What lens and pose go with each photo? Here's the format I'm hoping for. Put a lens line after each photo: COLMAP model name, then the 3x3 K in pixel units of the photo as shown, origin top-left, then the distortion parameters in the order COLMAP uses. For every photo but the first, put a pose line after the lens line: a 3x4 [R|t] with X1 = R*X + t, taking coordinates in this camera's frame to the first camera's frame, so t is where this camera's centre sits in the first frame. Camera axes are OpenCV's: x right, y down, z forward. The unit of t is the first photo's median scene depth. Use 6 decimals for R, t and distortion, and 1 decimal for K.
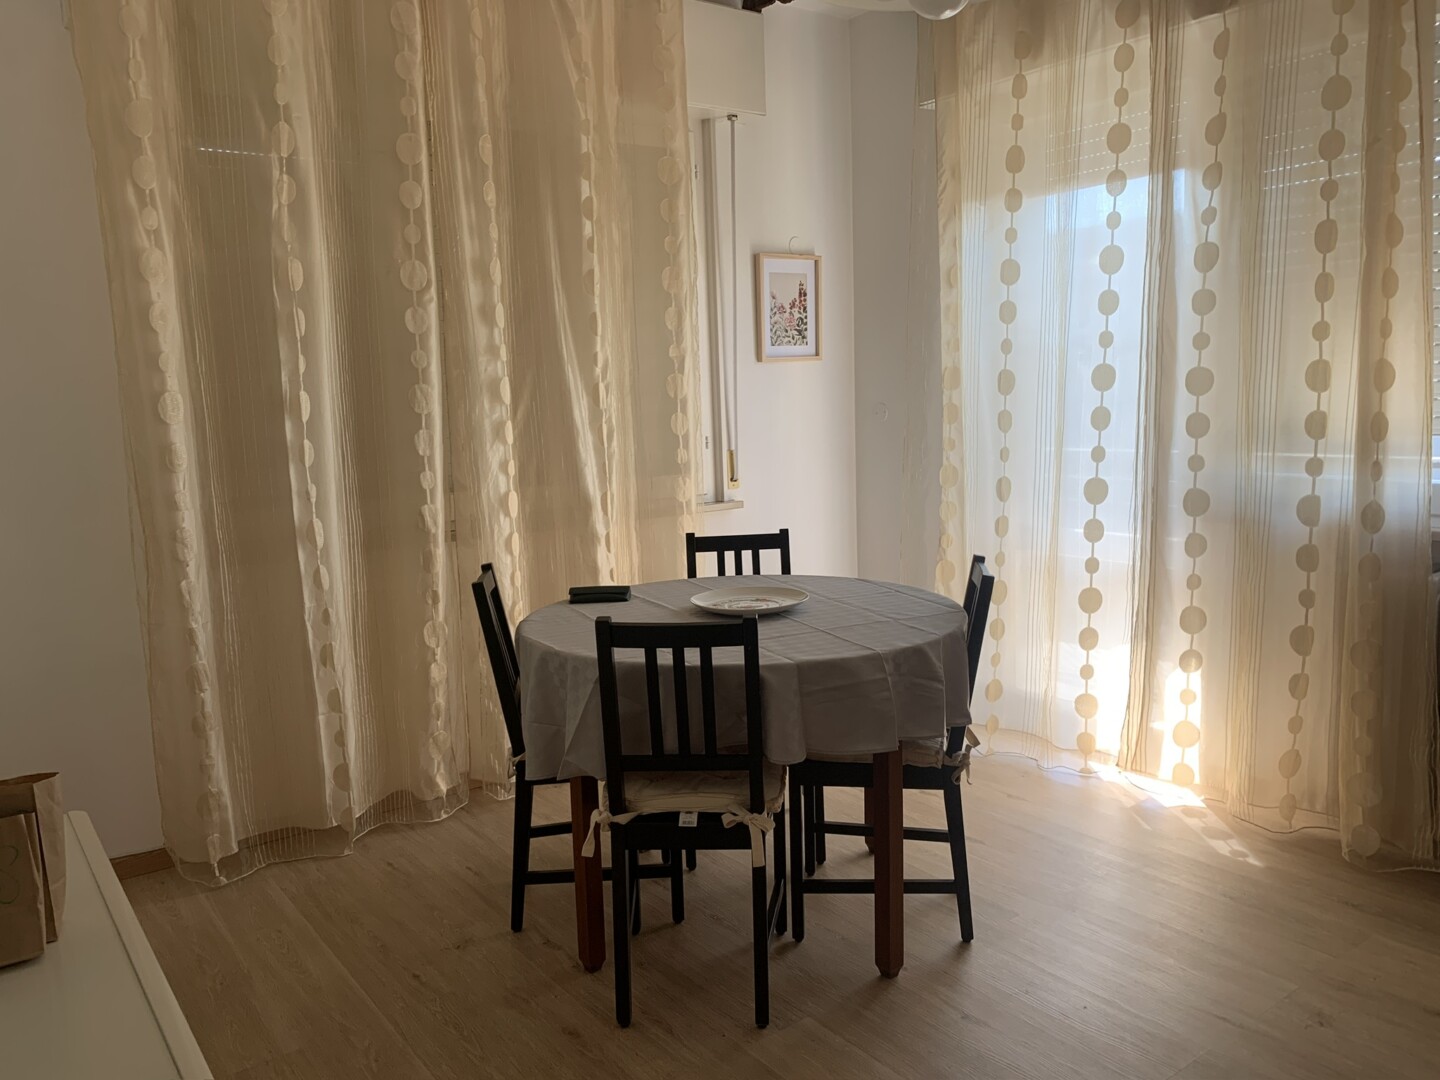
lens RADIAL K [[1129.6, 0, 720.0], [0, 1129.6, 540.0], [0, 0, 1]] dist [0.004134, 0.004729]
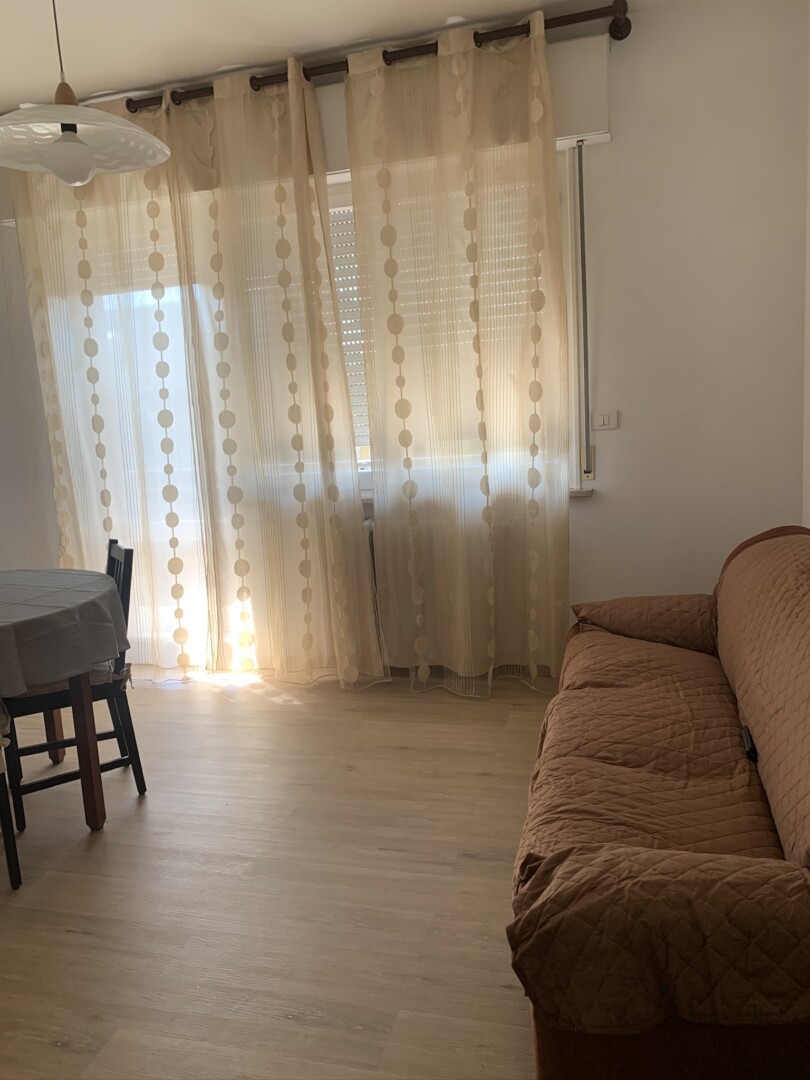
lens RADIAL K [[897.2, 0, 405.0], [0, 897.2, 540.0], [0, 0, 1]] dist [0.057162, -0.102045]
pose [[0.785381, -0.109450, 0.609260, -0.173615], [0.119398, 0.992547, 0.024392, 0.028304], [-0.607388, 0.053587, 0.792596, -0.154561]]
